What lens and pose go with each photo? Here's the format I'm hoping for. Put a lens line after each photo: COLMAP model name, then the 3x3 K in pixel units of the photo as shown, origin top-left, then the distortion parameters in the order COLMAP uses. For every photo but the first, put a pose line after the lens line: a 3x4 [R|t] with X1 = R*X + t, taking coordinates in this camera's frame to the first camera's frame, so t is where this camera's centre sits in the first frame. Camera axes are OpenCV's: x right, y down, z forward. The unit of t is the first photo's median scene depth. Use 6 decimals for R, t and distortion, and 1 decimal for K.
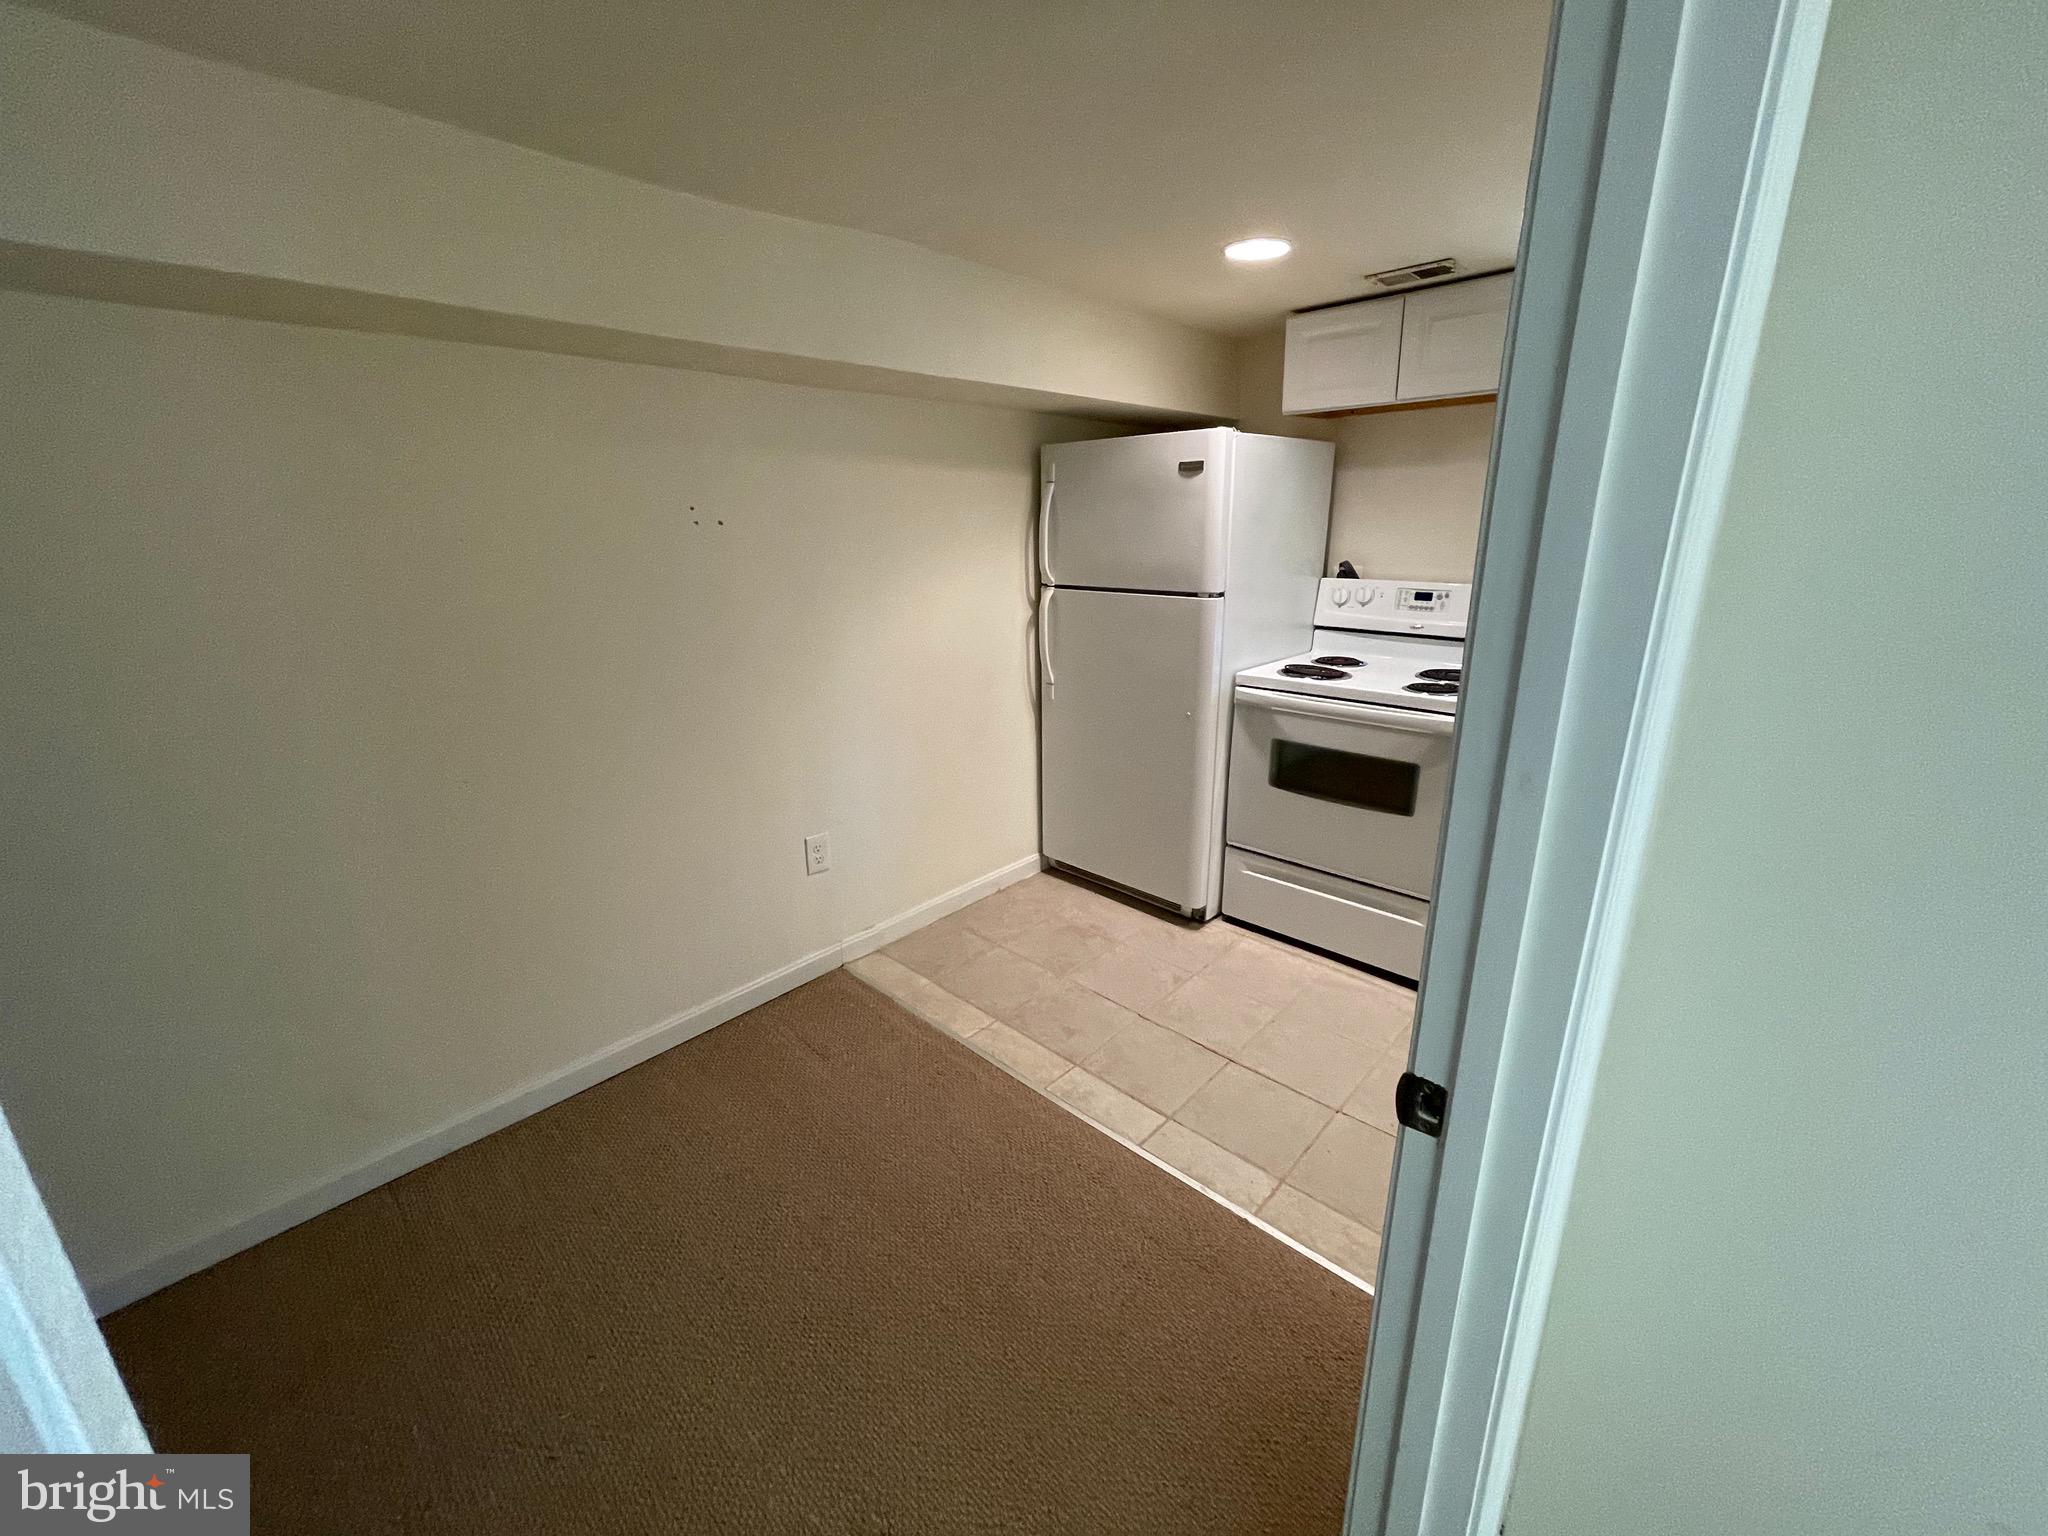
lens RADIAL K [[827.4, 0, 1017.0], [0, 827.4, 770.6], [0, 0, 1]] dist [-0.000162, 0.000064]
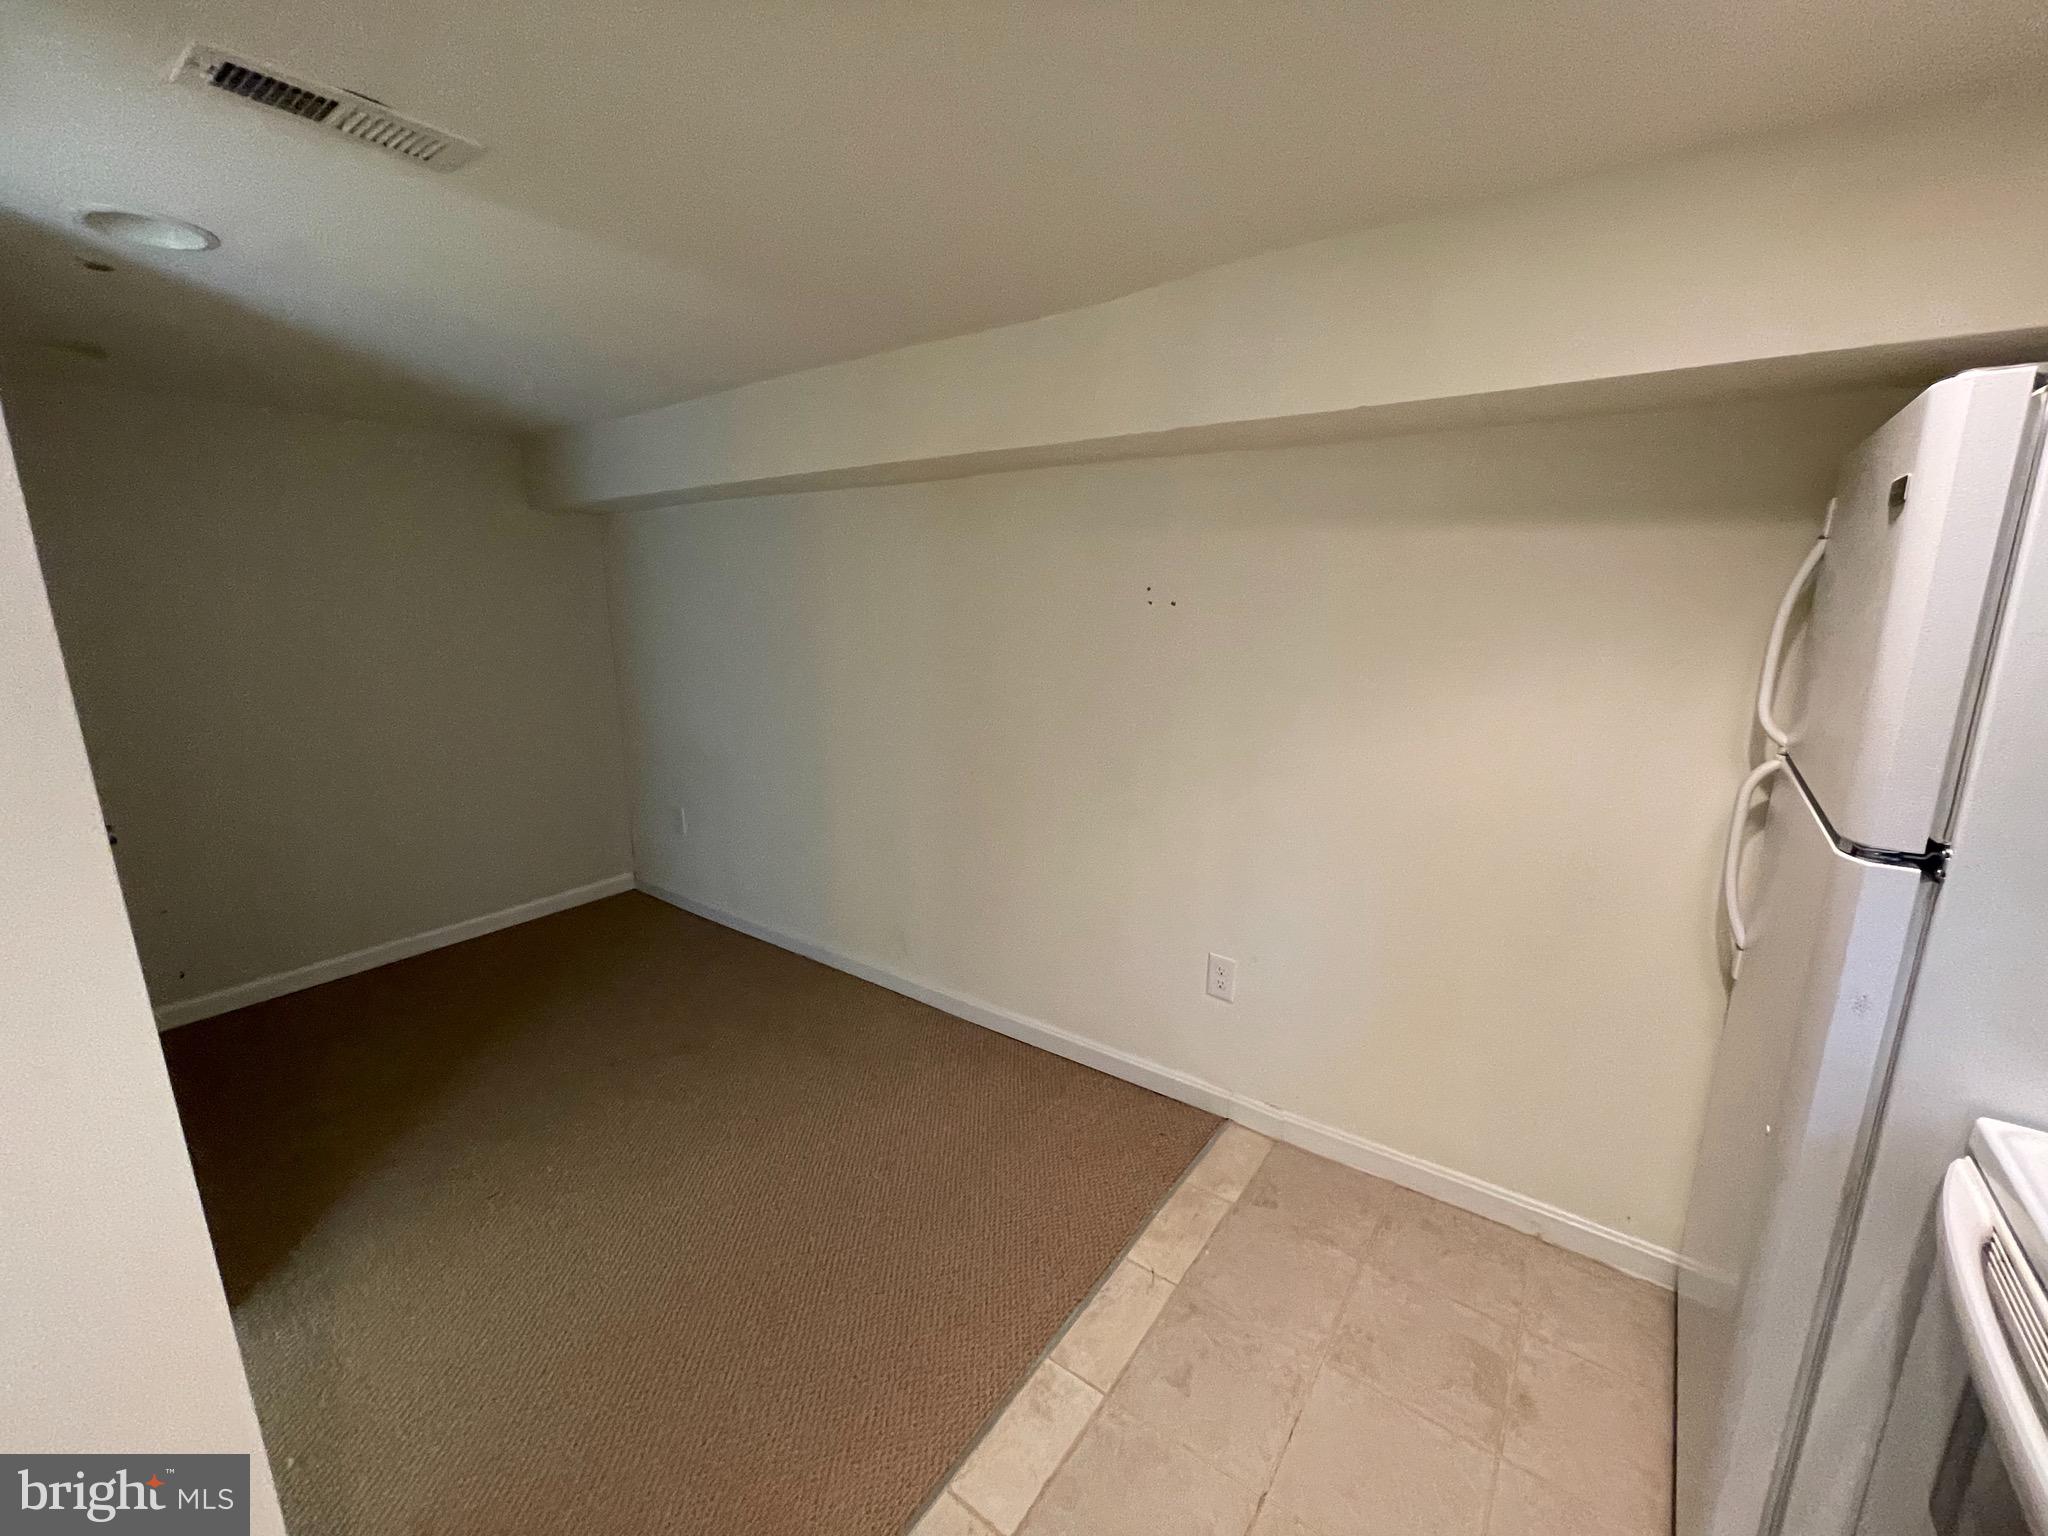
lens RADIAL K [[827.4, 0, 1017.0], [0, 827.4, 770.6], [0, 0, 1]] dist [-0.000162, 0.000064]
pose [[0.120178, 0.226875, -0.966481, 0.524928], [-0.295420, 0.937606, 0.183363, -0.199265], [0.947778, 0.263482, 0.179703, 0.583777]]
